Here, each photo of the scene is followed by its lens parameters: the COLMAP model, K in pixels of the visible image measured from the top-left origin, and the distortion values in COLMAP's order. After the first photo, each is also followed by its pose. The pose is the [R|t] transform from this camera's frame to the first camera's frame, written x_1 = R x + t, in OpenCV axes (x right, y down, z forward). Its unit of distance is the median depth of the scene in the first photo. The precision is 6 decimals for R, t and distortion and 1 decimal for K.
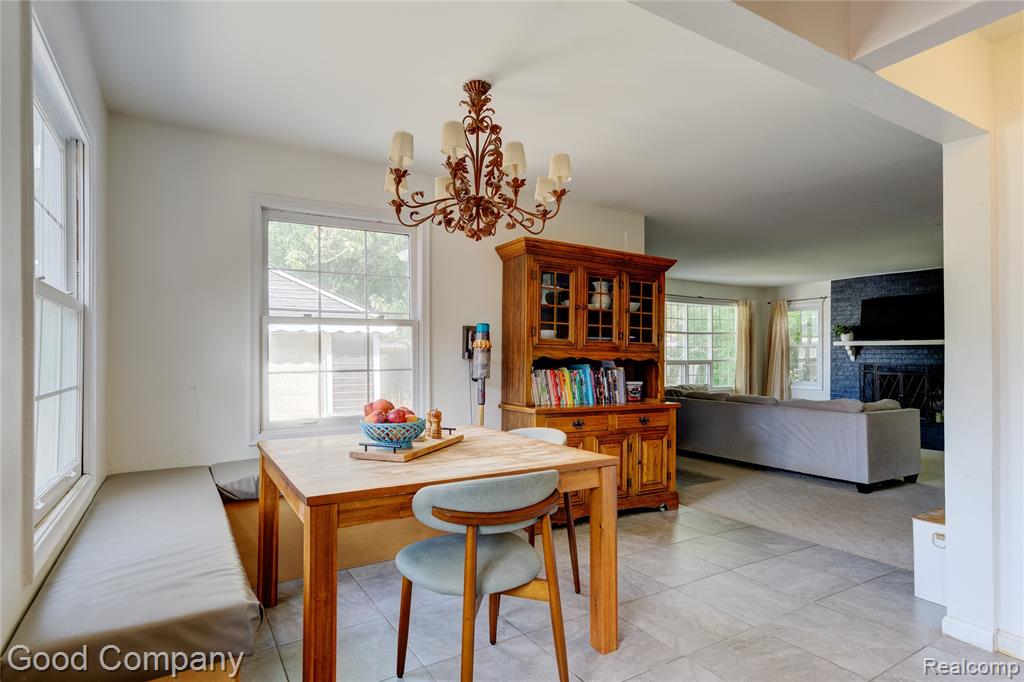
lens RADIAL K [[533.1, 0, 497.0], [0, 533.1, 352.7], [0, 0, 1]] dist [0.021151, 0.000087]
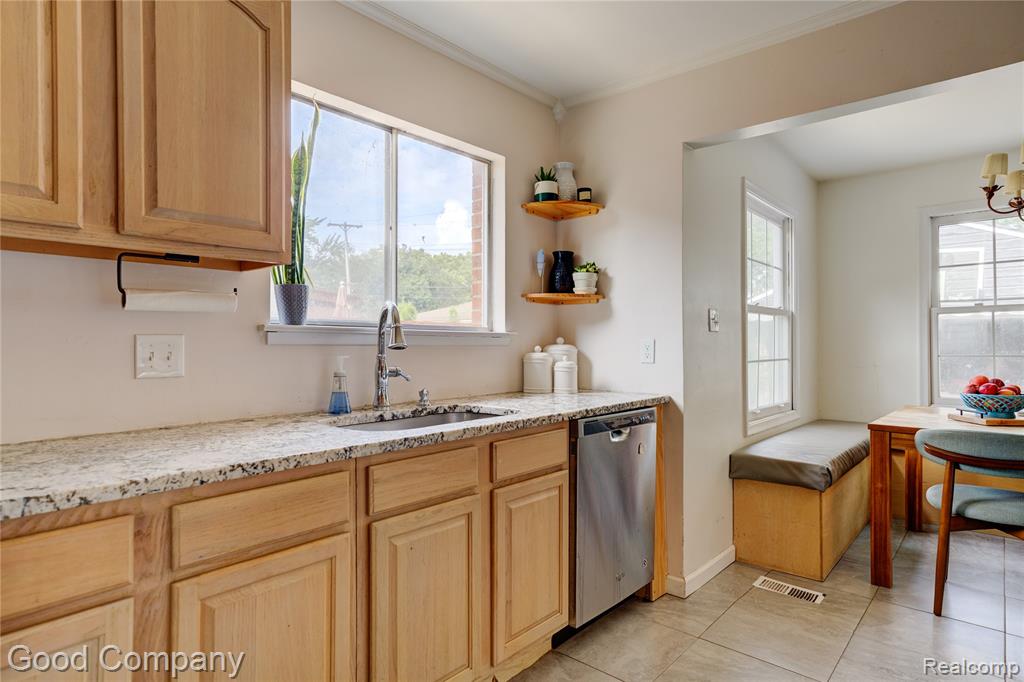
lens RADIAL K [[587.8, 0, 512.0], [0, 587.8, 341.0], [0, 0, 1]] dist [0.002241, 0.001643]
pose [[0.316898, -0.006123, -0.948440, 0.739024], [0.007138, 0.999966, -0.004071, 0.006002], [0.948433, -0.005480, 0.316931, -0.454907]]
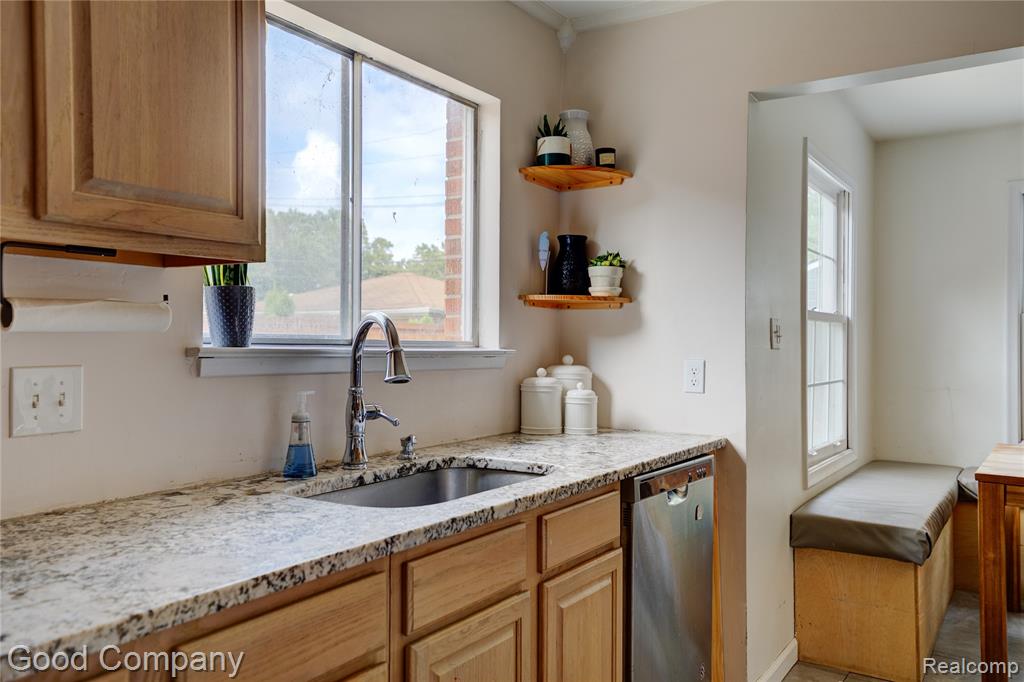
lens RADIAL K [[833.8, 0, 512.0], [0, 833.8, 341.0], [0, 0, 1]] dist [0.076988, -0.011101]
pose [[0.449977, -0.001716, -0.893039, 0.676200], [0.001140, 0.999998, -0.001347, -0.030170], [0.893039, -0.000412, 0.449978, -0.628316]]
